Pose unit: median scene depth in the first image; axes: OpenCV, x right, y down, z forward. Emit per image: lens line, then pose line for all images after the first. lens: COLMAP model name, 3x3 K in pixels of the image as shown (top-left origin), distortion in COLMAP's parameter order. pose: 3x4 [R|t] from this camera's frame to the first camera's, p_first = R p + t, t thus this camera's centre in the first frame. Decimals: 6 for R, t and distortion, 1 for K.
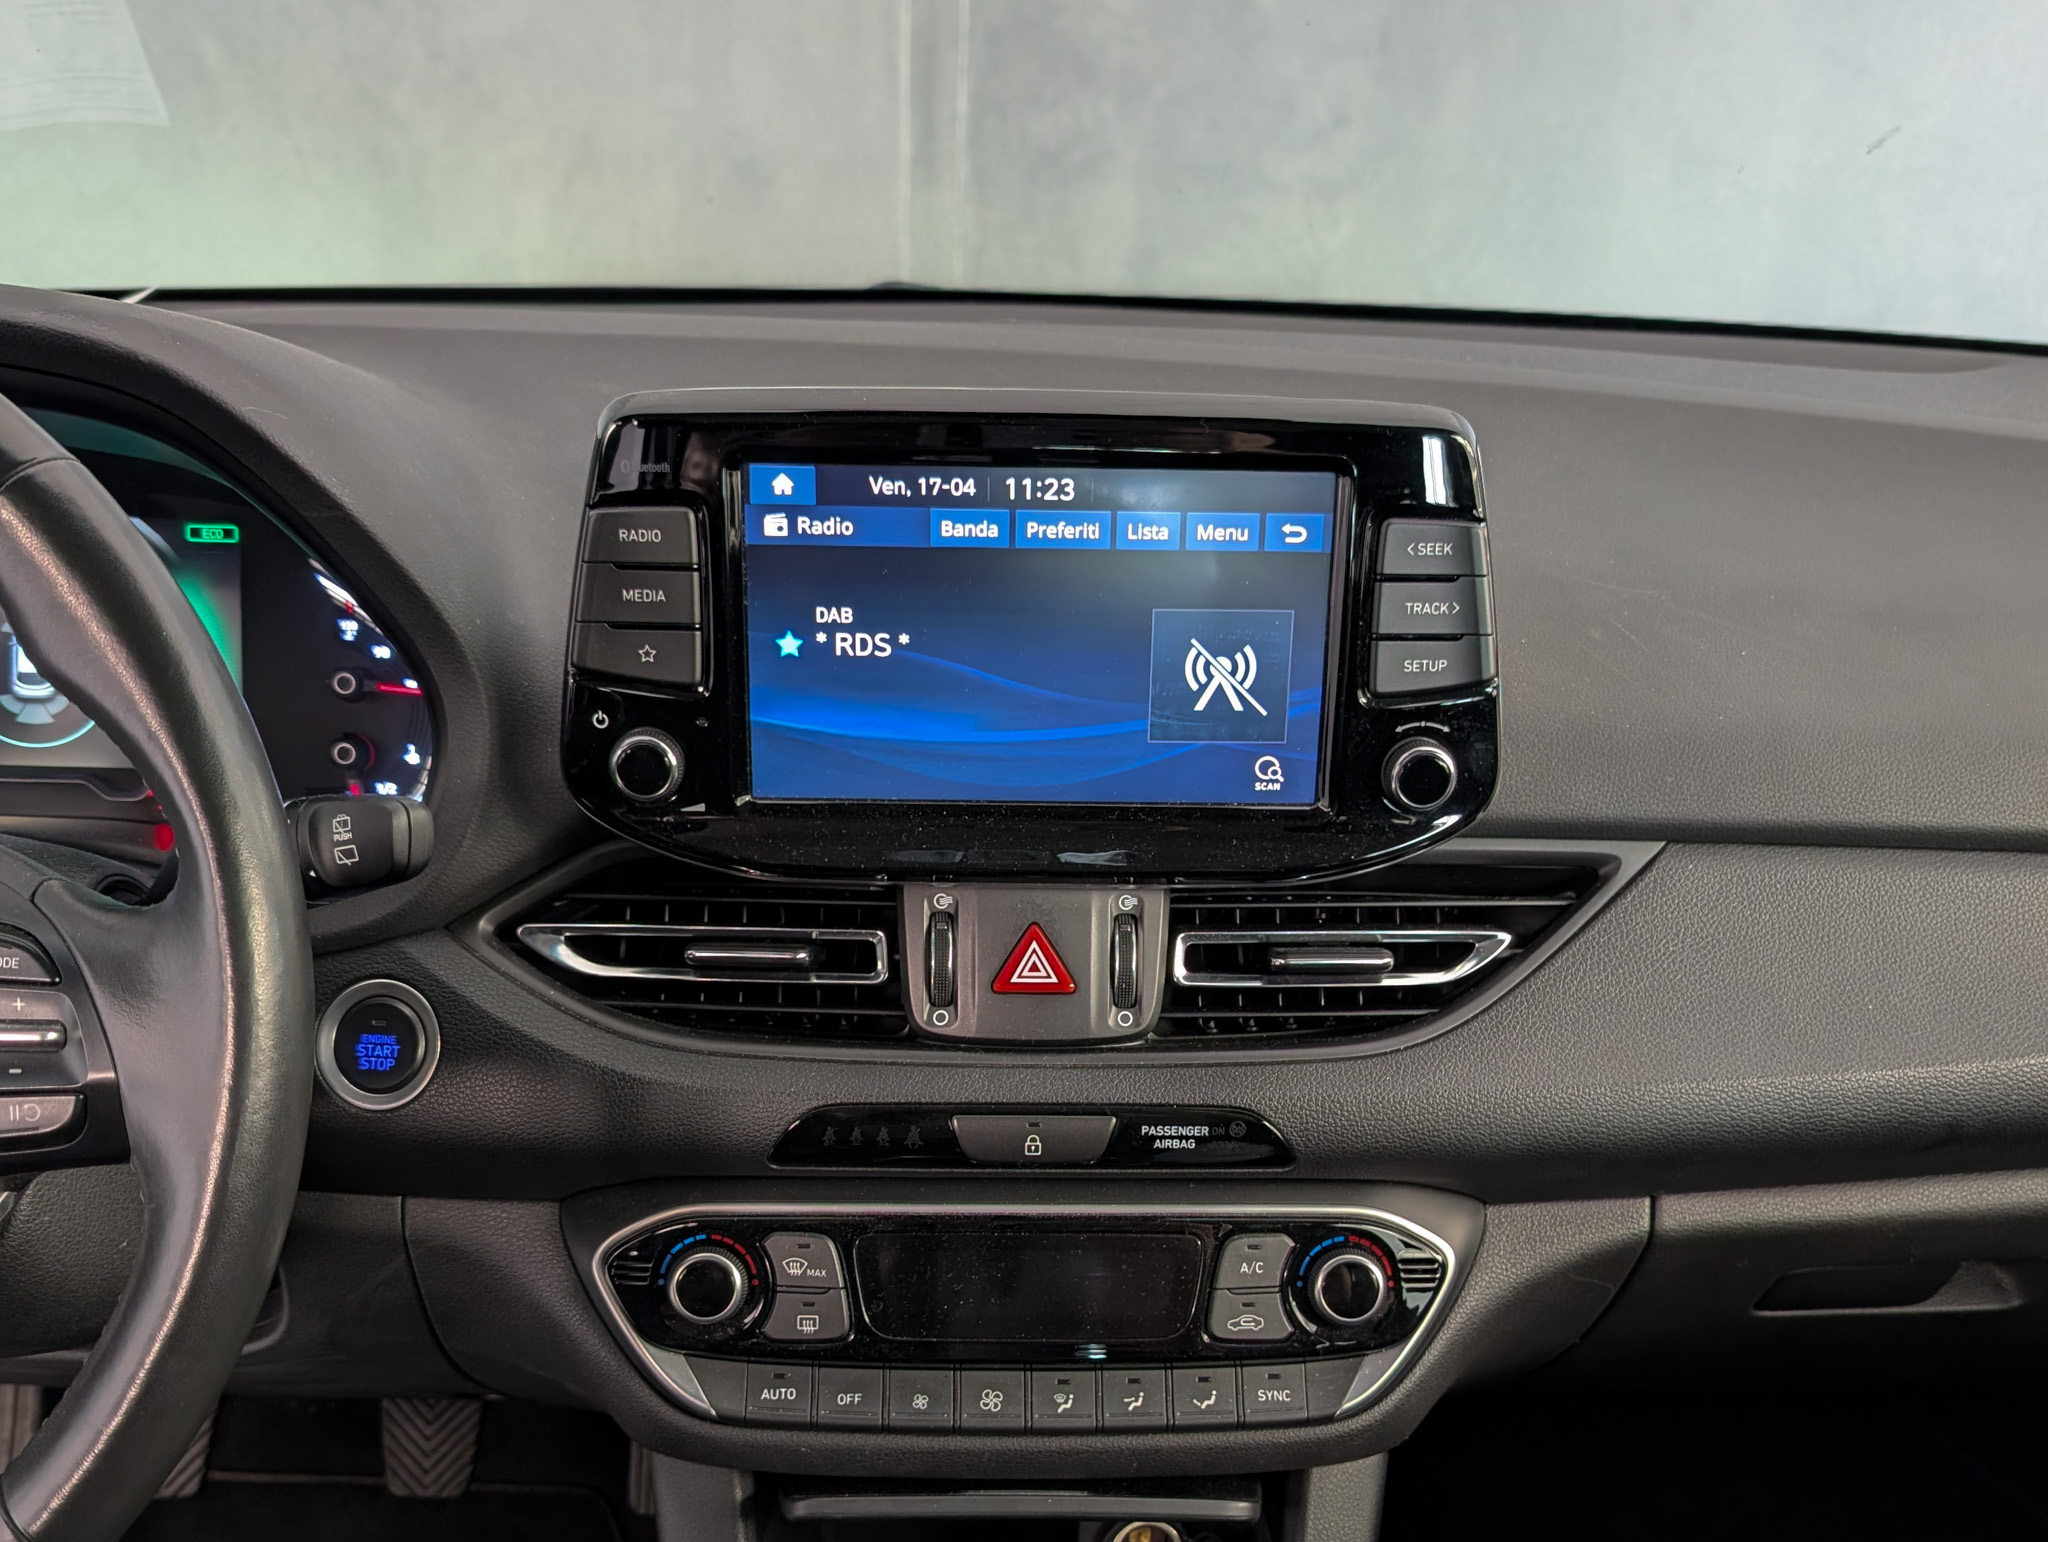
lens RADIAL K [[1990.0, 0, 1024.8], [0, 1990.0, 1034.4], [0, 0, 1]] dist [0.020947, 0.000000]
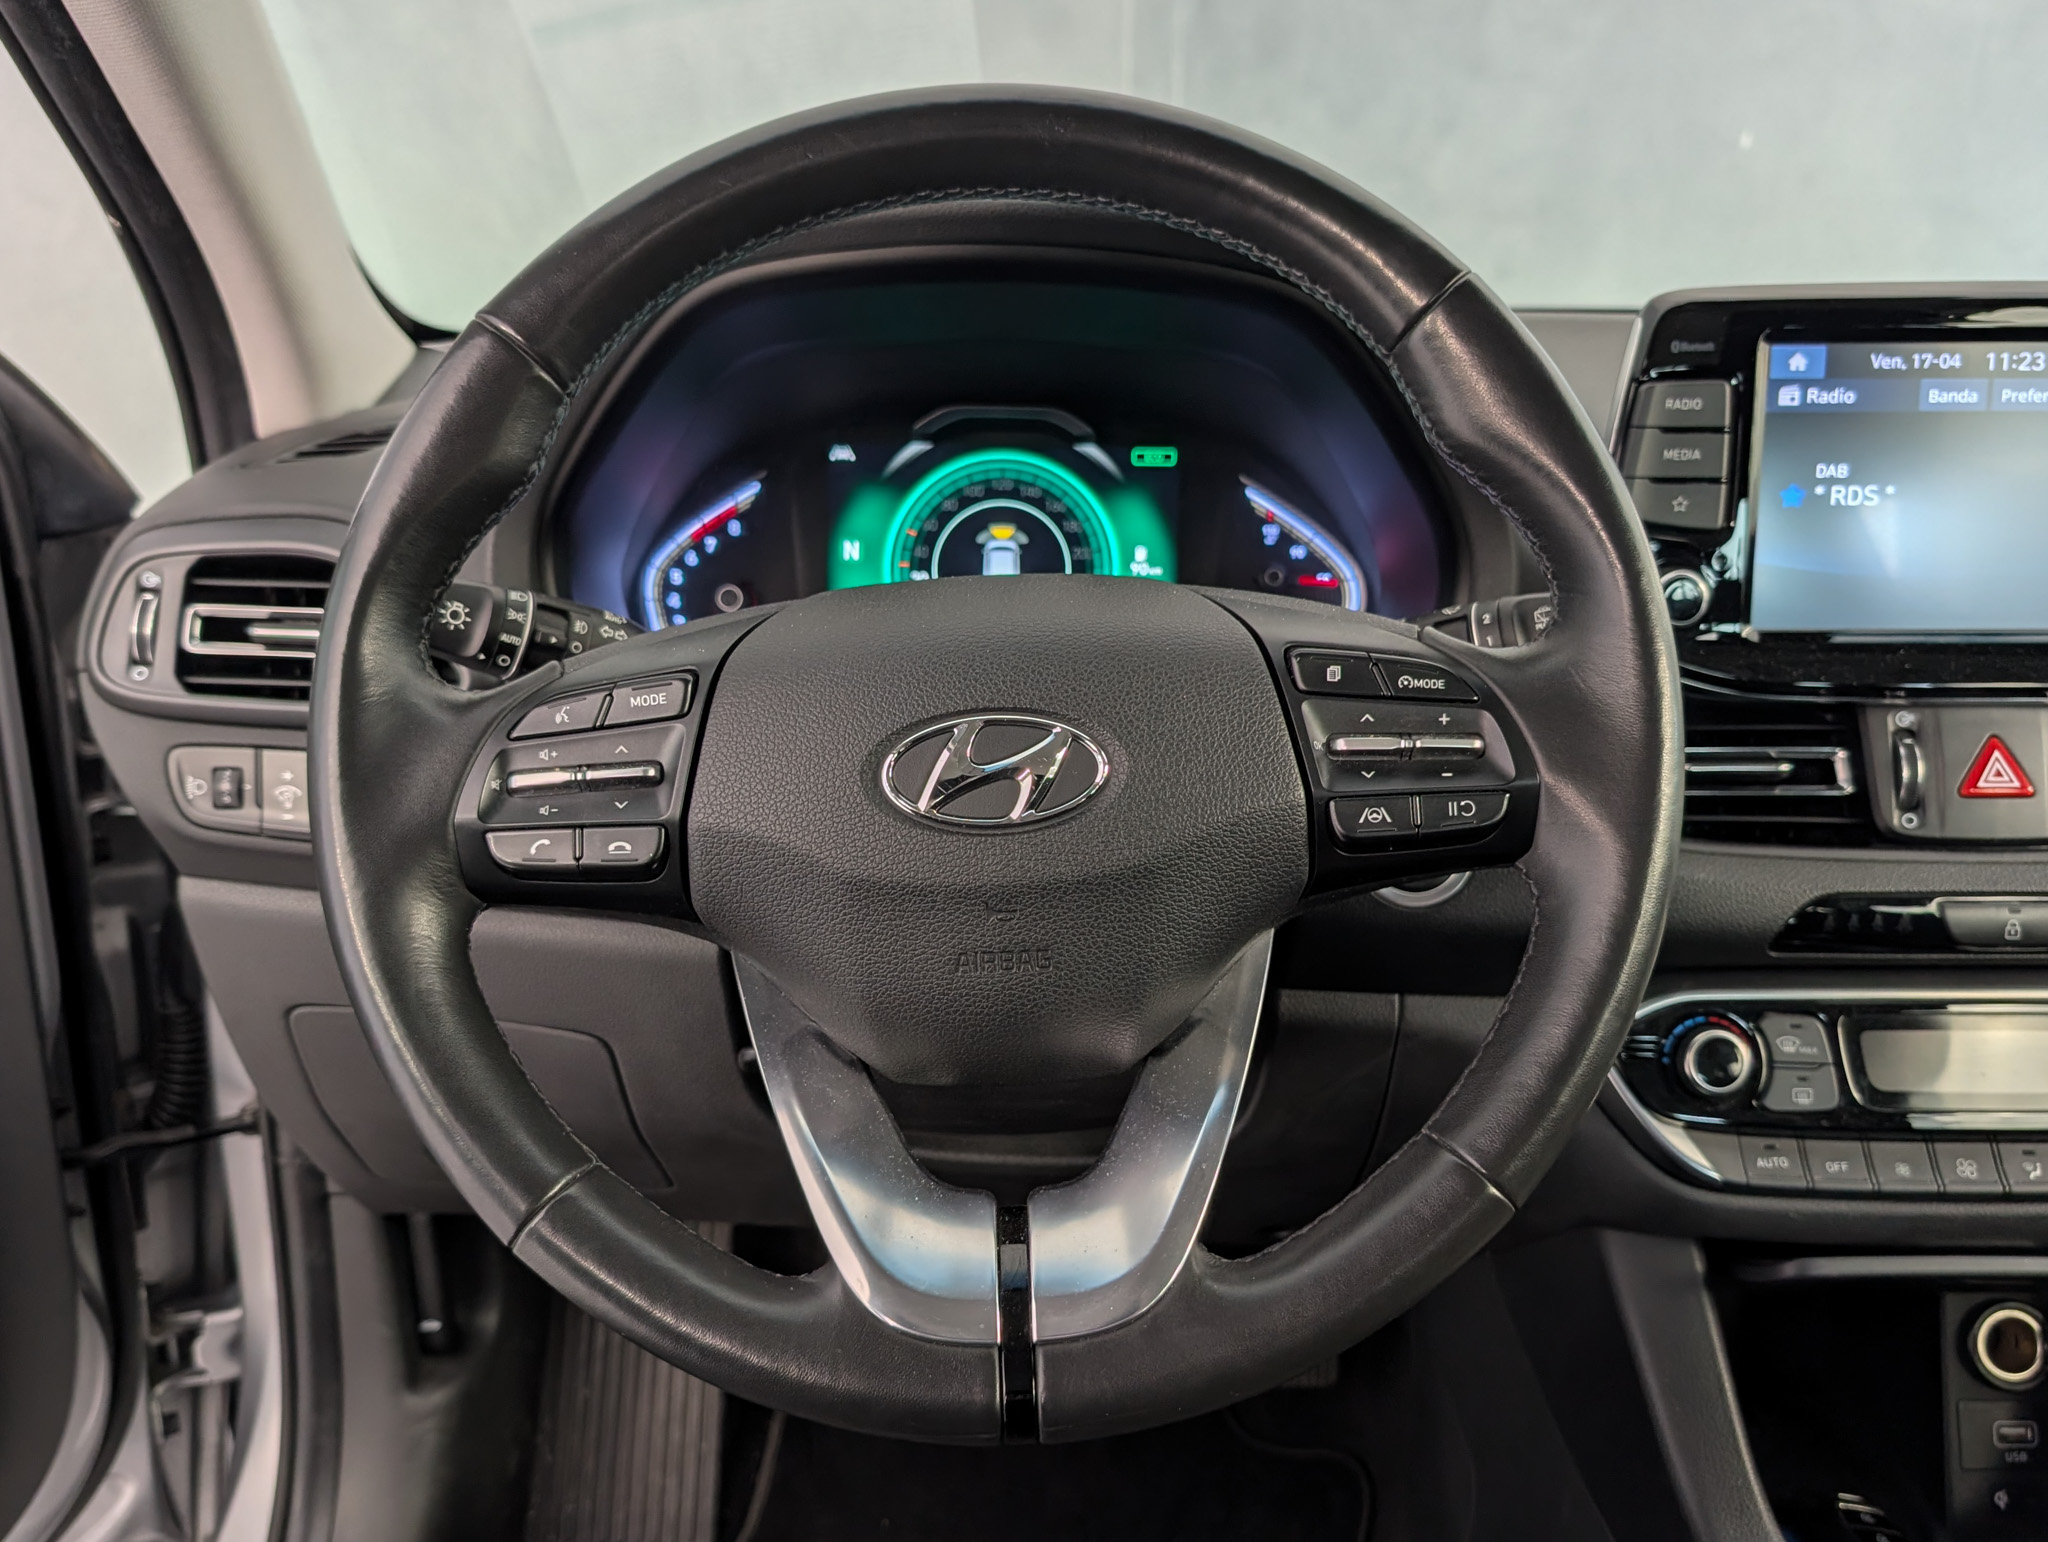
lens RADIAL K [[1766.5, 0, 1024.1], [0, 1766.5, 851.2], [0, 0, 1]] dist [-0.002364, 0.000755]
pose [[0.999372, -0.010860, -0.033737, -0.507491], [0.006000, 0.990000, -0.140942, 0.145650], [0.034930, 0.140651, 0.989443, -0.012498]]
